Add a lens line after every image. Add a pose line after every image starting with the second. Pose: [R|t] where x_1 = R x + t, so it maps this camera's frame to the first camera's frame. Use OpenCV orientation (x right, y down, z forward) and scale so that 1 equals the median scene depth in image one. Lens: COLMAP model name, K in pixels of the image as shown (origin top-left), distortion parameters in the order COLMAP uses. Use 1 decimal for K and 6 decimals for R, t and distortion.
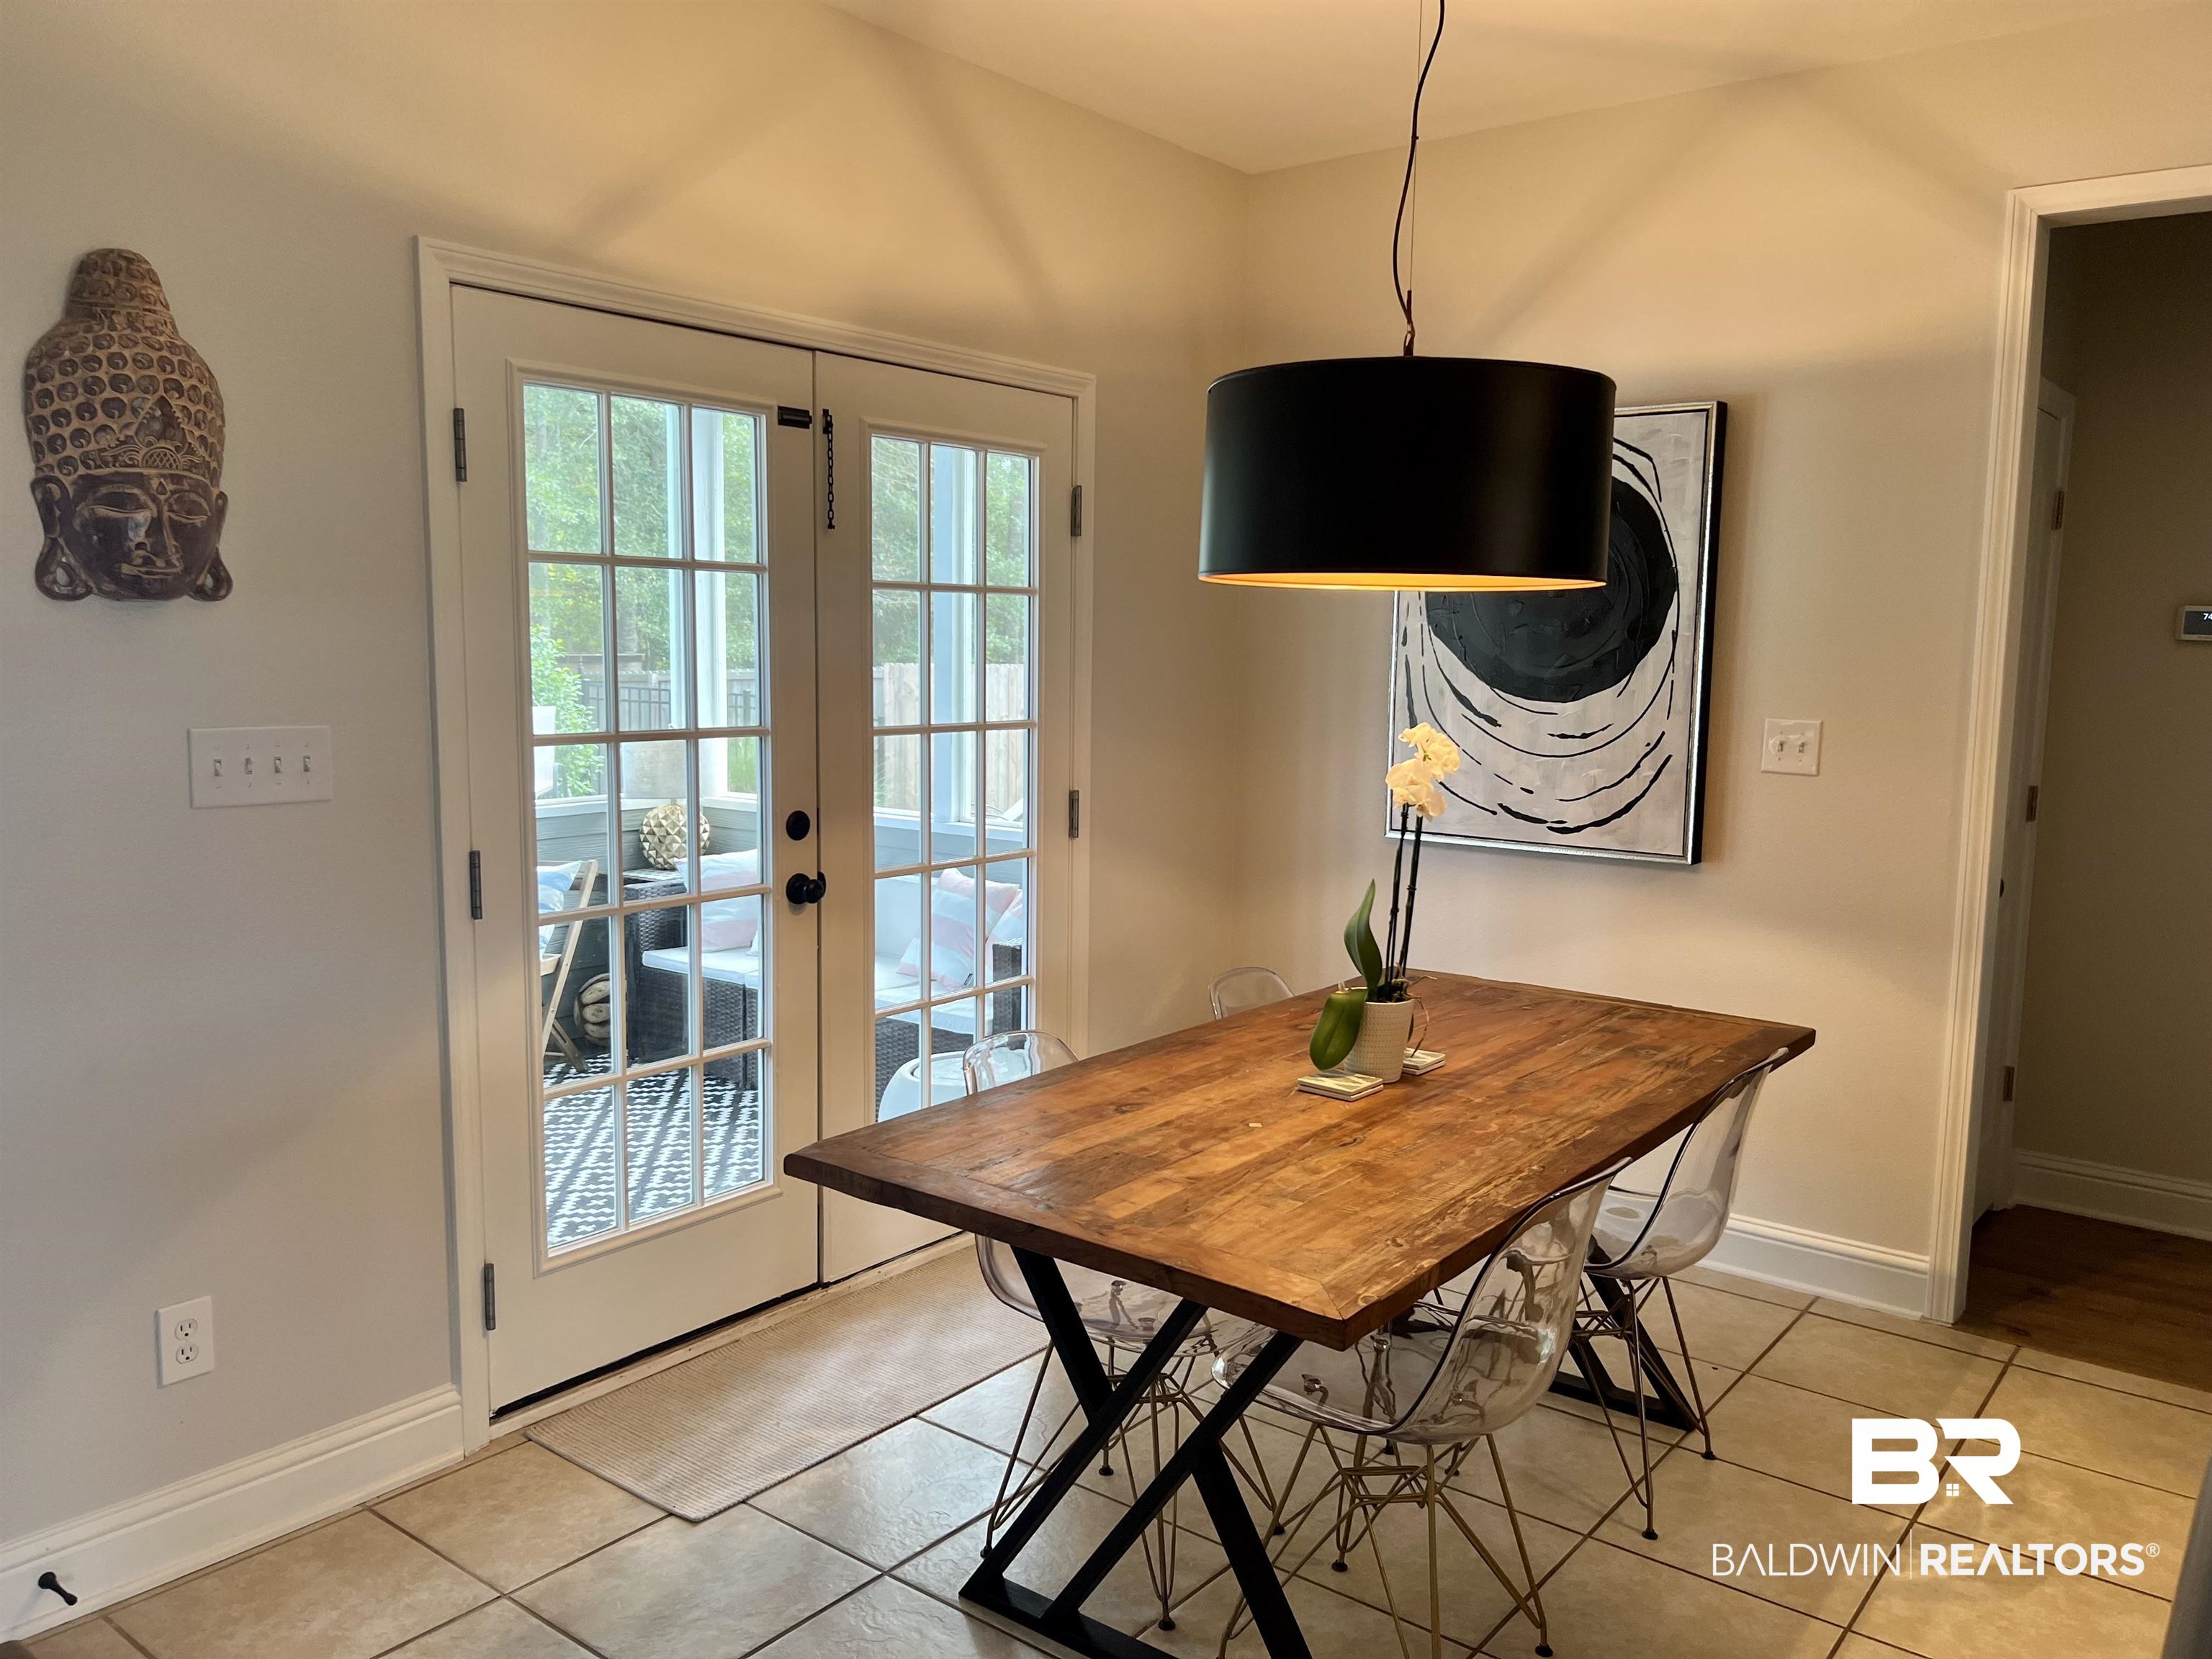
lens RADIAL K [[1661.3, 0, 1106.0], [0, 1661.3, 829.5], [0, 0, 1]] dist [0.032419, -0.002187]
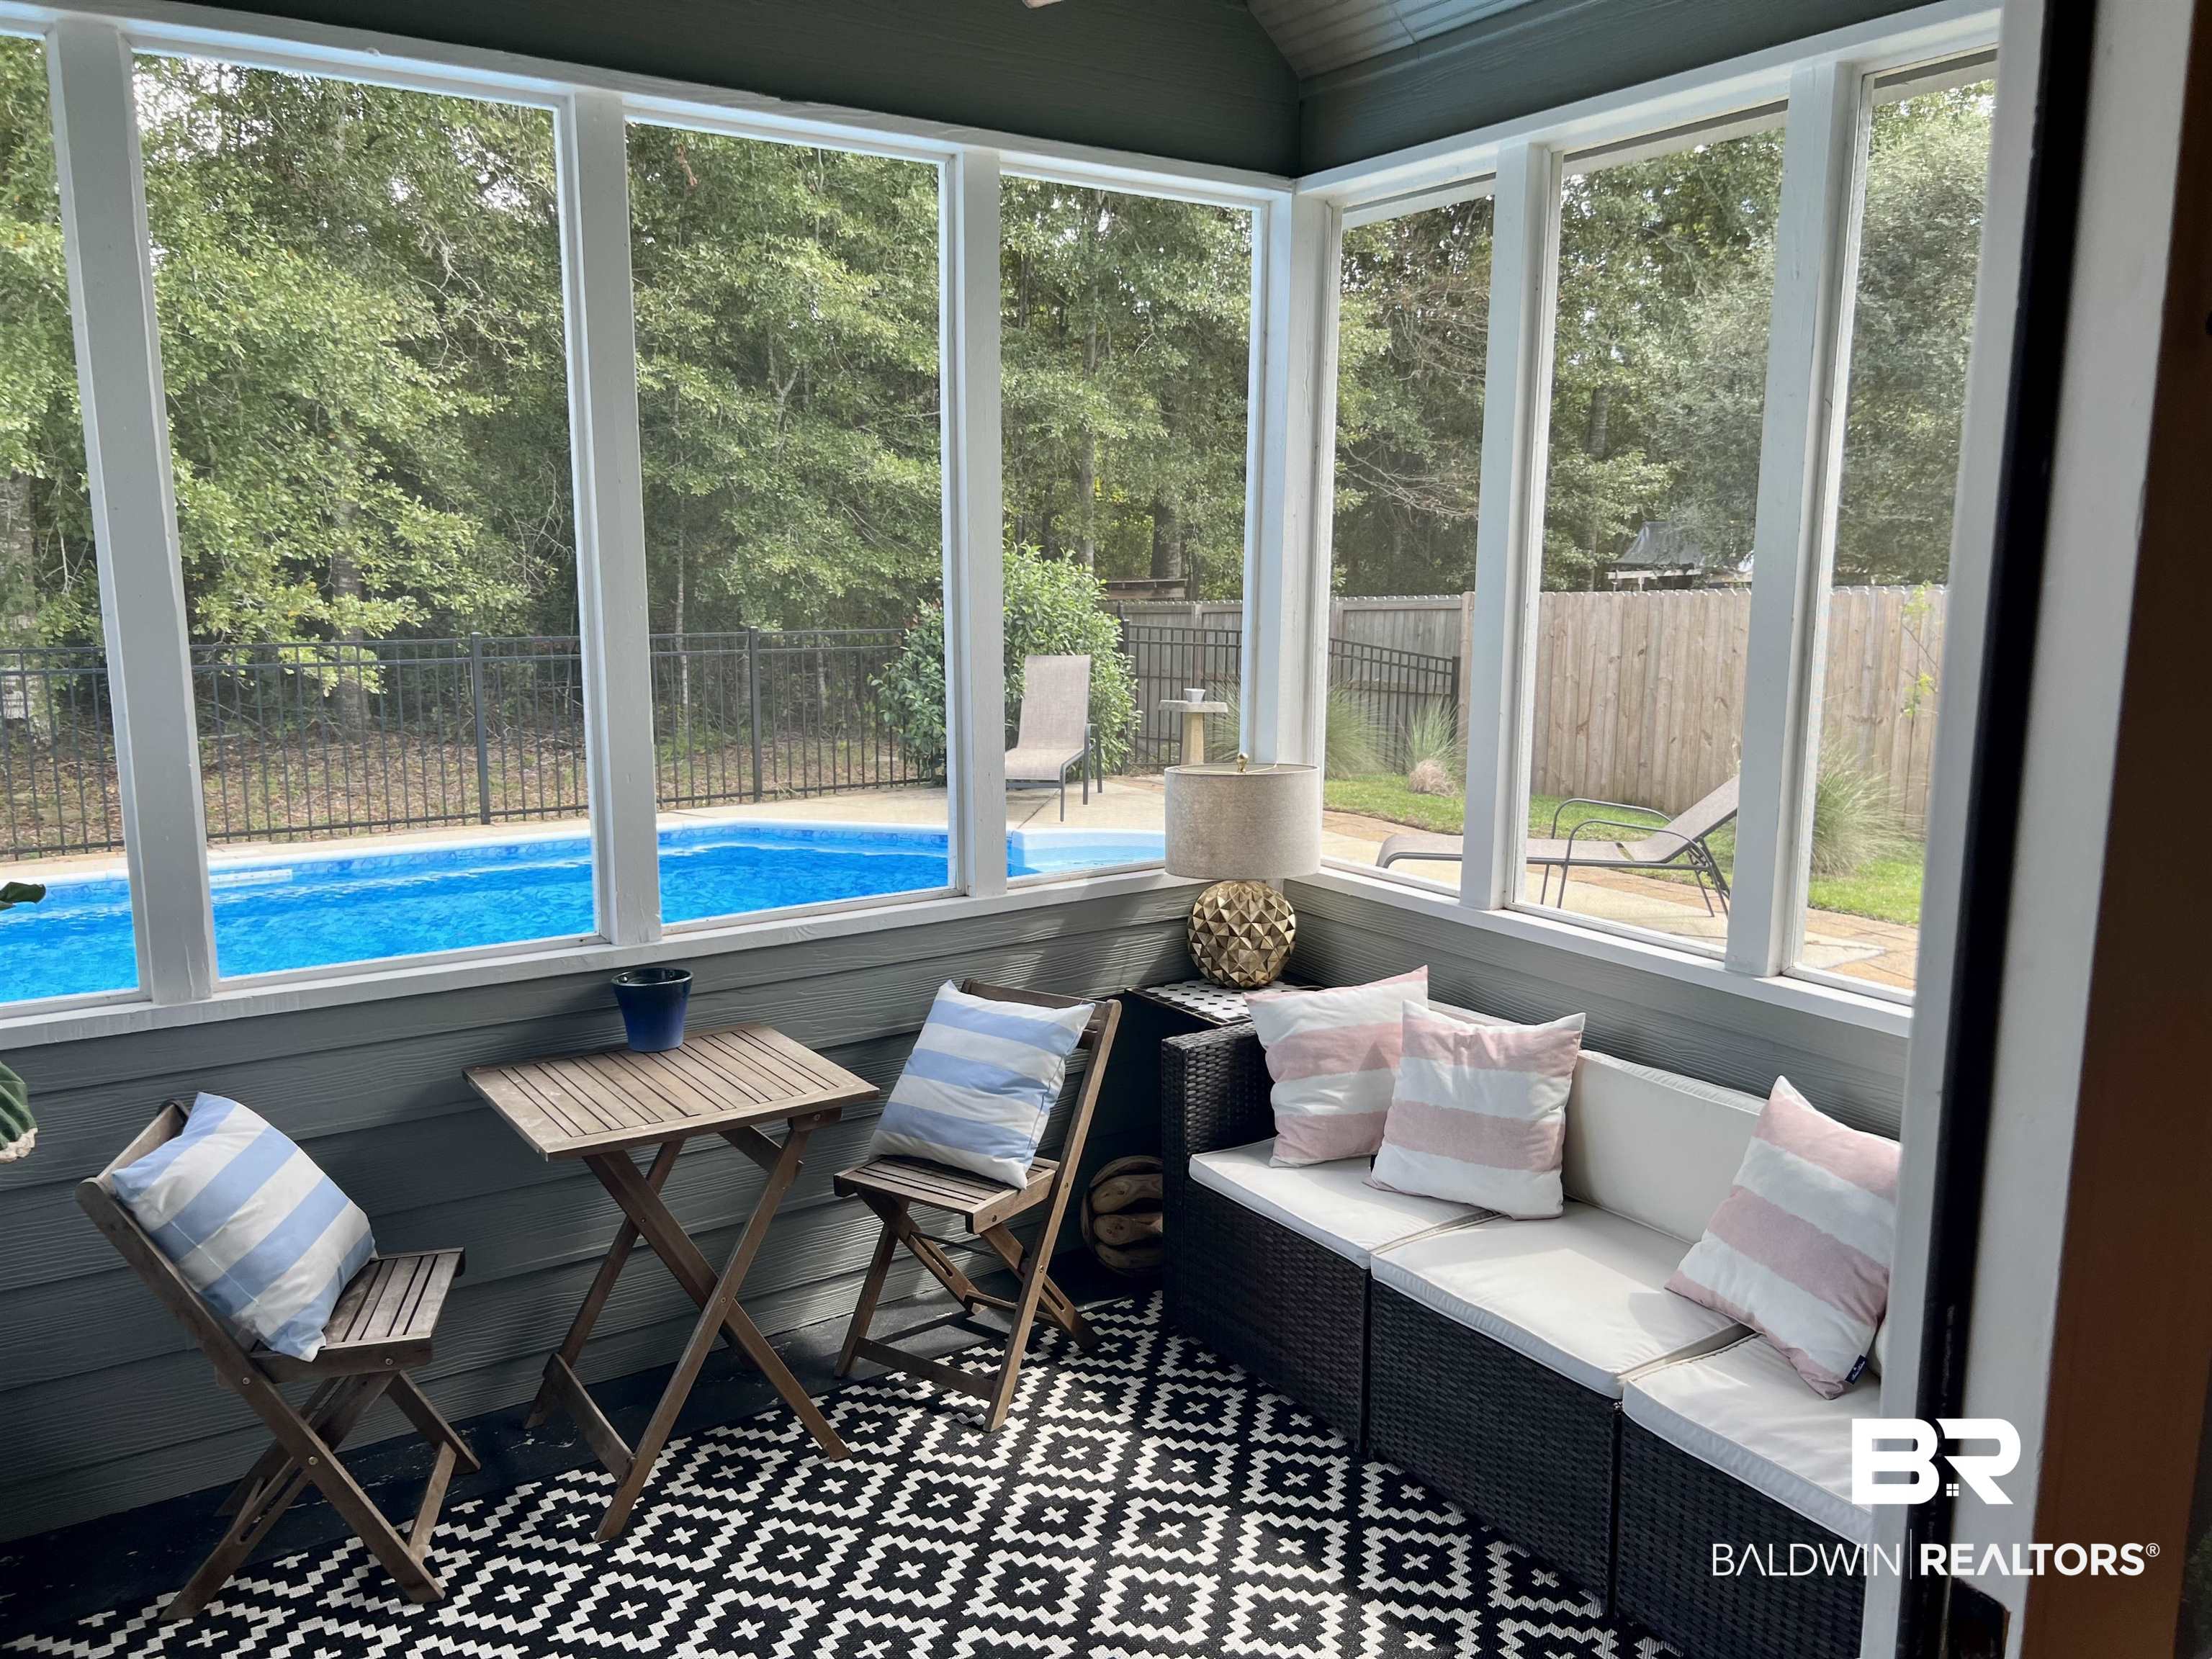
lens RADIAL K [[1661.3, 0, 1106.0], [0, 1661.3, 829.5], [0, 0, 1]] dist [0.032419, -0.002187]
pose [[0.950256, 0.038117, -0.309128, -0.117916], [-0.021656, 0.998167, 0.056511, -0.069187], [0.310715, -0.047005, 0.949340, 0.400798]]
